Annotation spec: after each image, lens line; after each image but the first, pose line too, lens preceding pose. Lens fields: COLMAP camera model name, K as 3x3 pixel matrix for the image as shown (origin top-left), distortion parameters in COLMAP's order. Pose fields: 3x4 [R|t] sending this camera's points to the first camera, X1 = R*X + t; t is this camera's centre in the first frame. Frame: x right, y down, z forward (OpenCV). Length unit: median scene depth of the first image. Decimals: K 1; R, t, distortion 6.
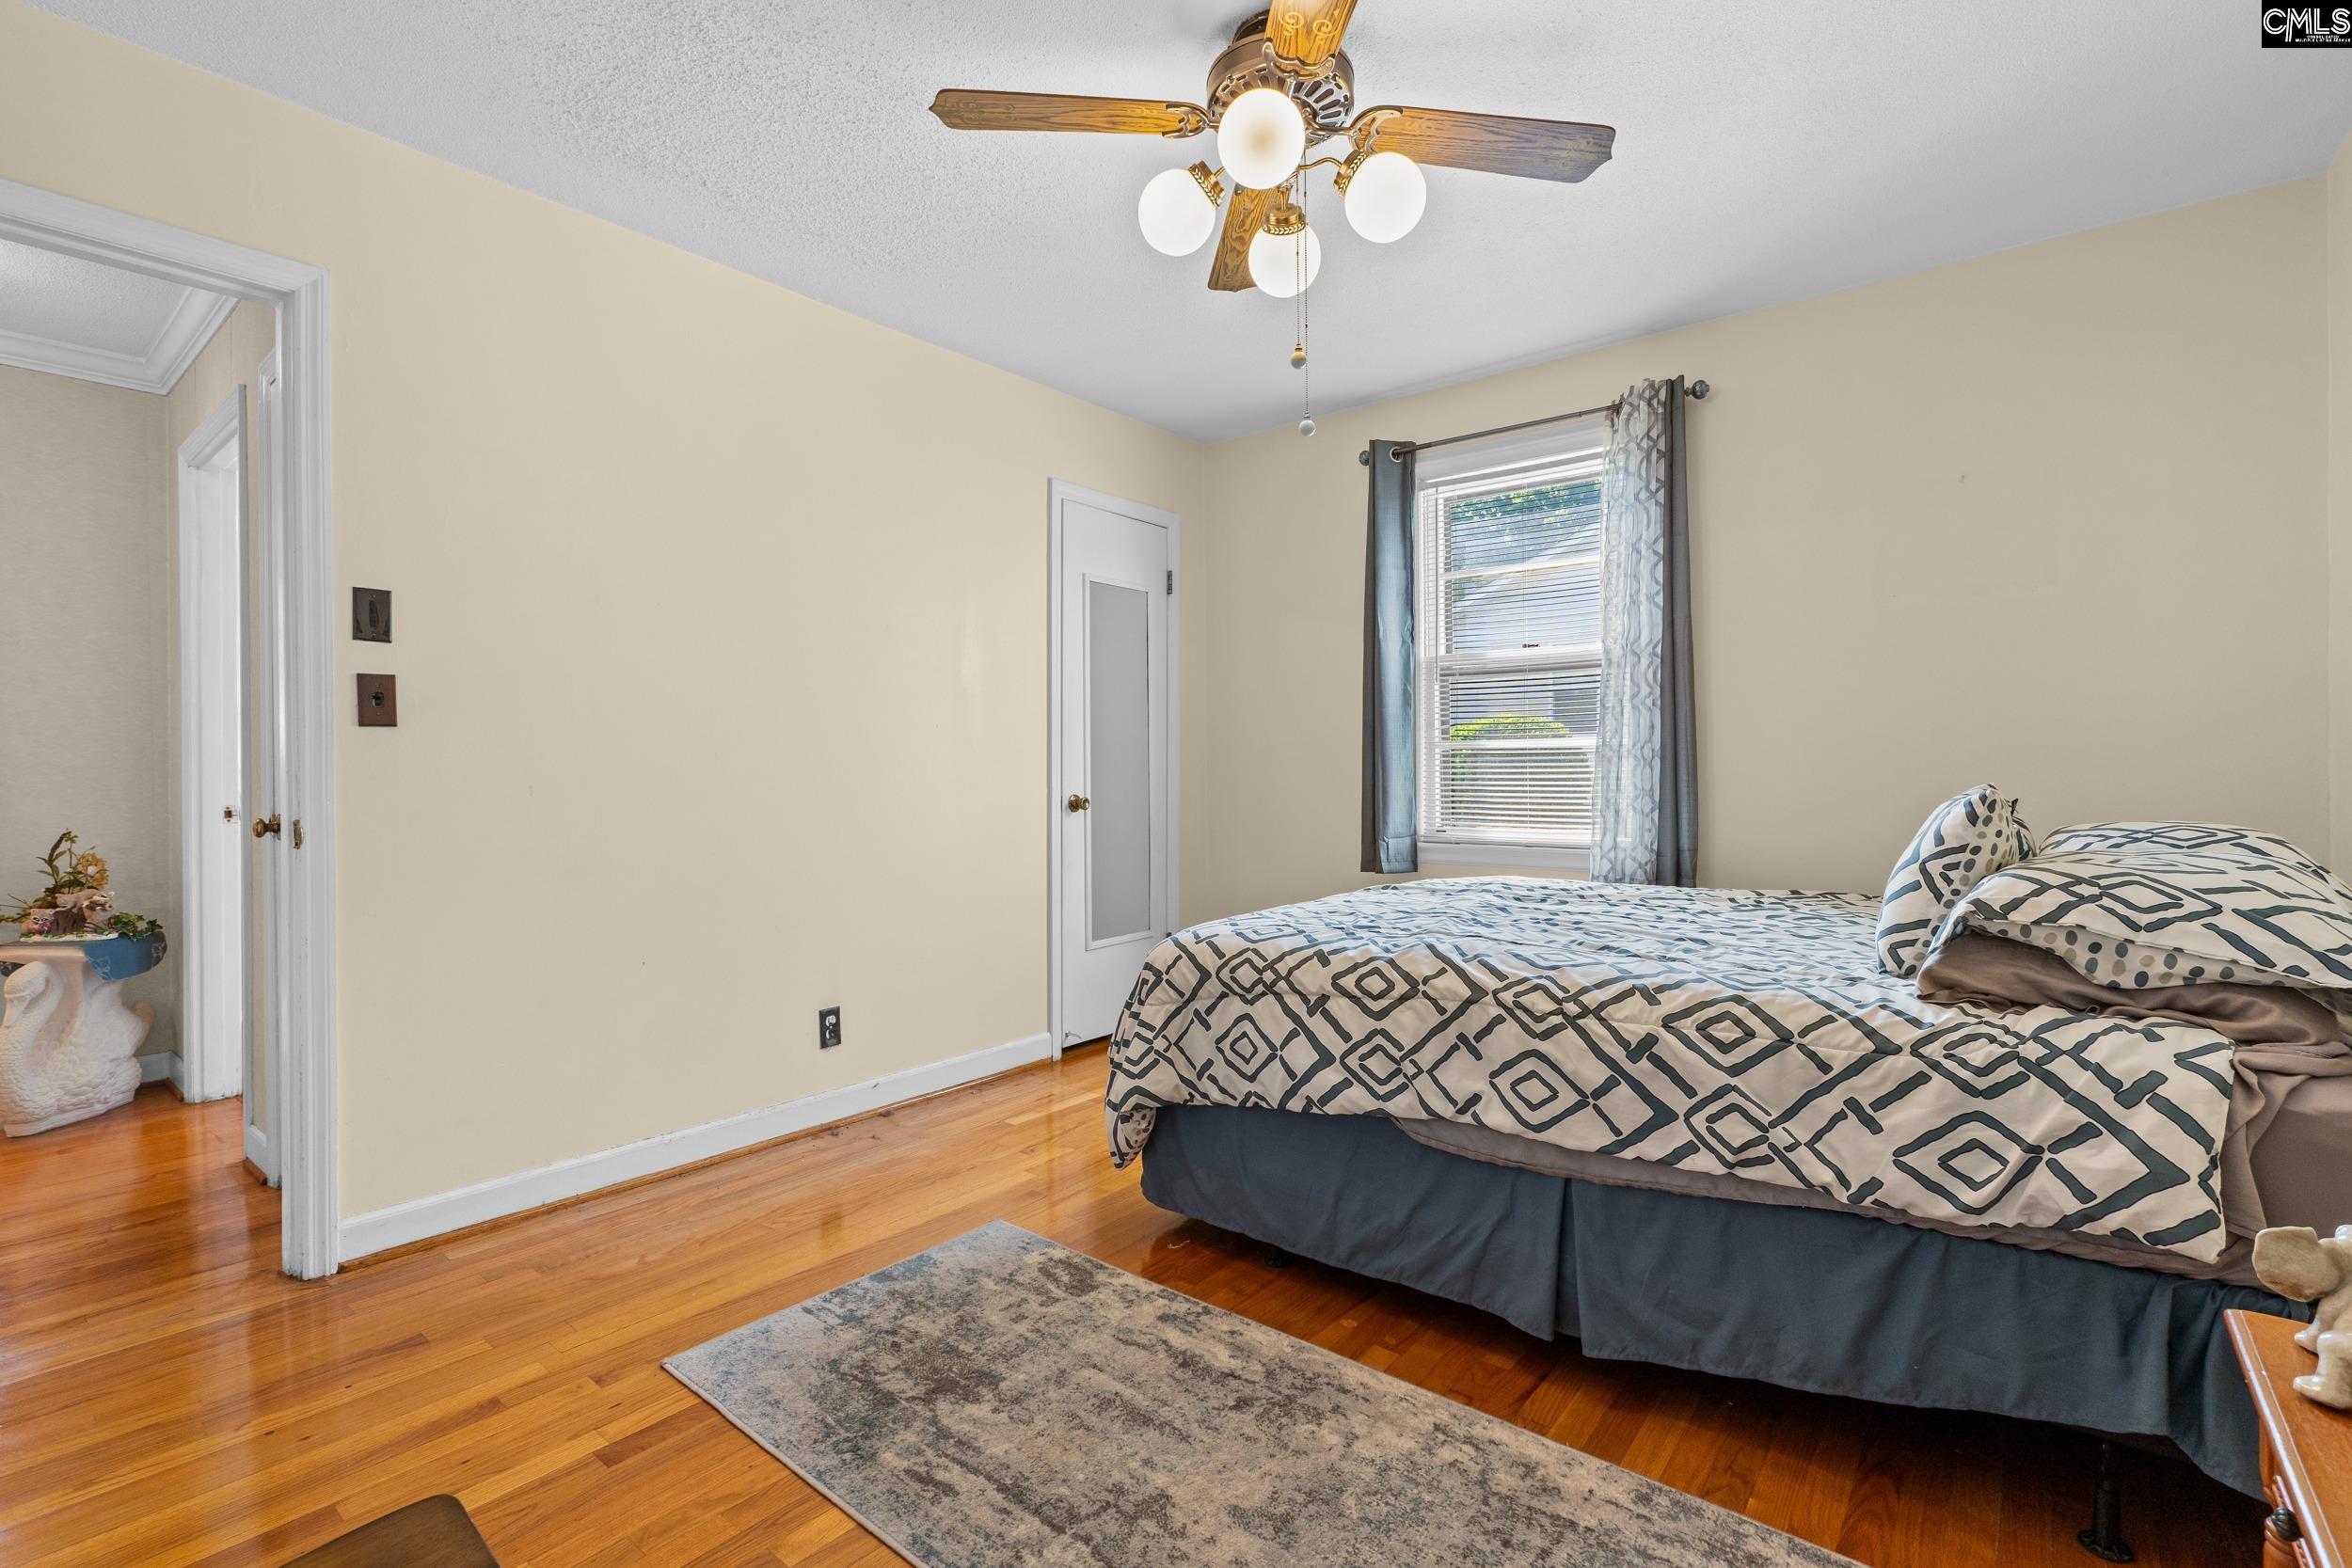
lens RADIAL K [[1071.2, 0, 1171.6], [0, 1071.2, 778.8], [0, 0, 1]] dist [-0.008959, 0.000802]
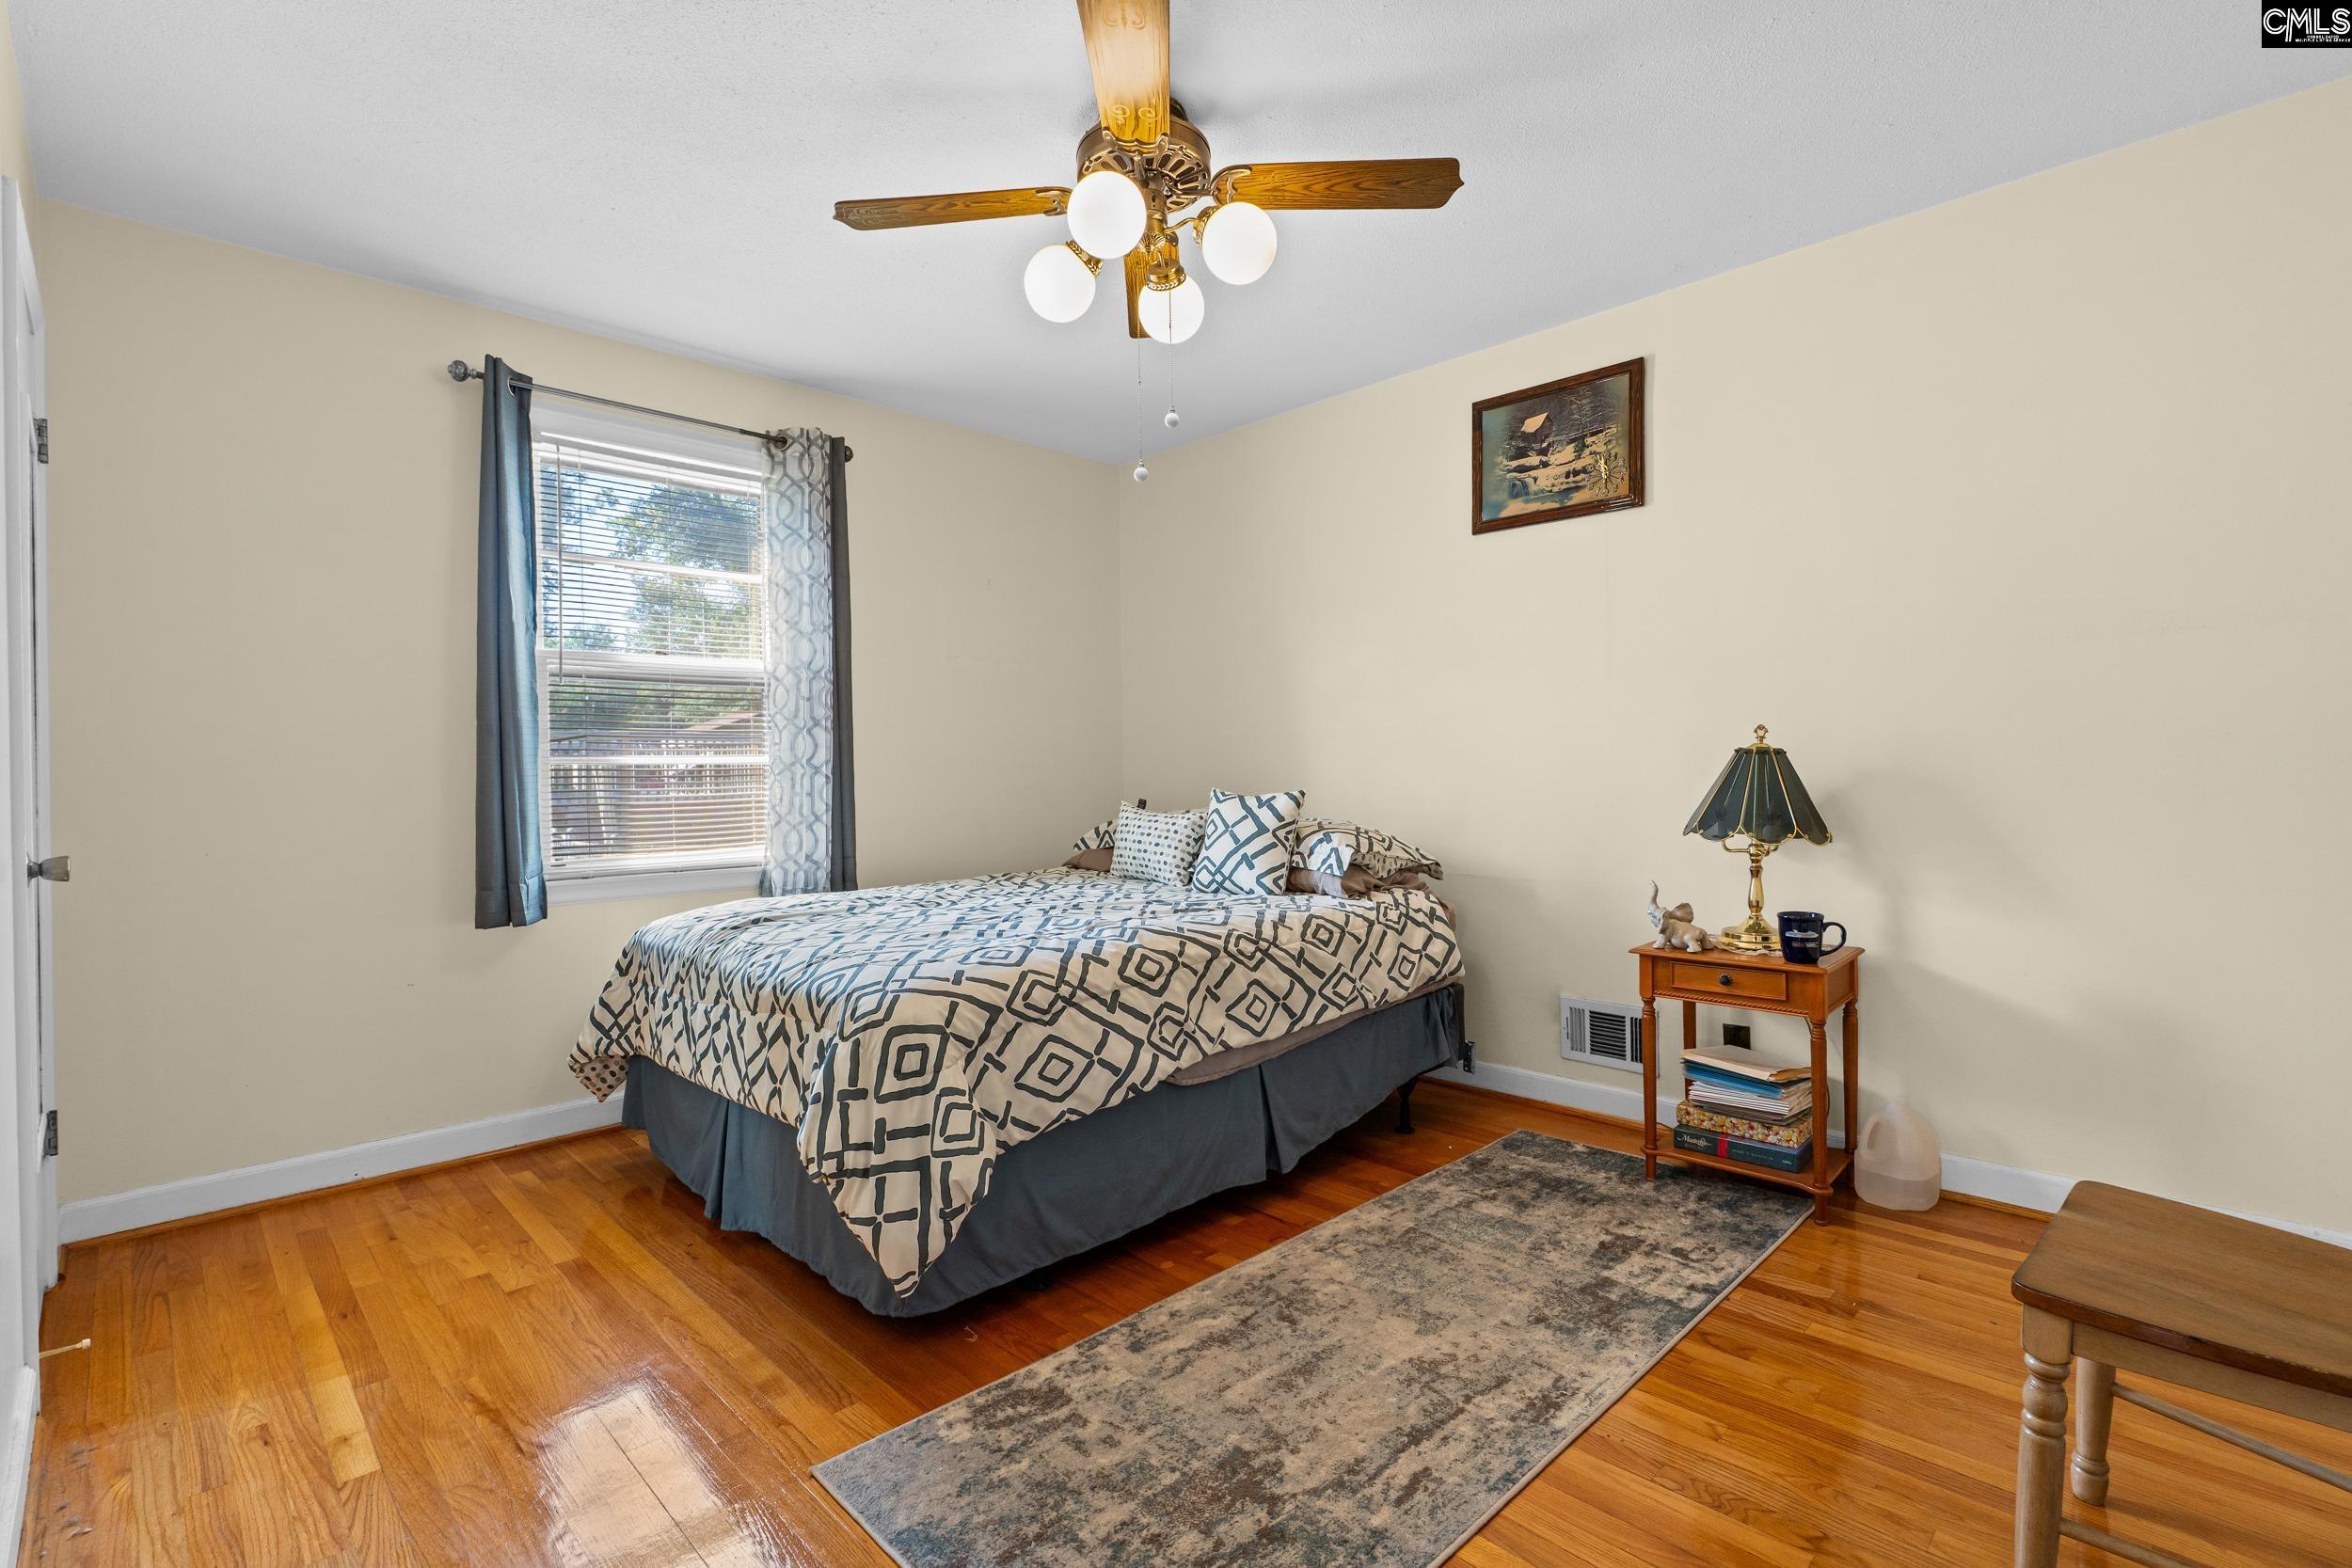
lens RADIAL K [[1071.2, 0, 1171.6], [0, 1071.2, 778.8], [0, 0, 1]] dist [-0.008959, 0.000802]
pose [[0.109965, -0.000526, 0.993935, -0.988413], [0.022493, 0.999745, -0.001959, -0.010445], [-0.993681, 0.022572, 0.109949, 0.867888]]
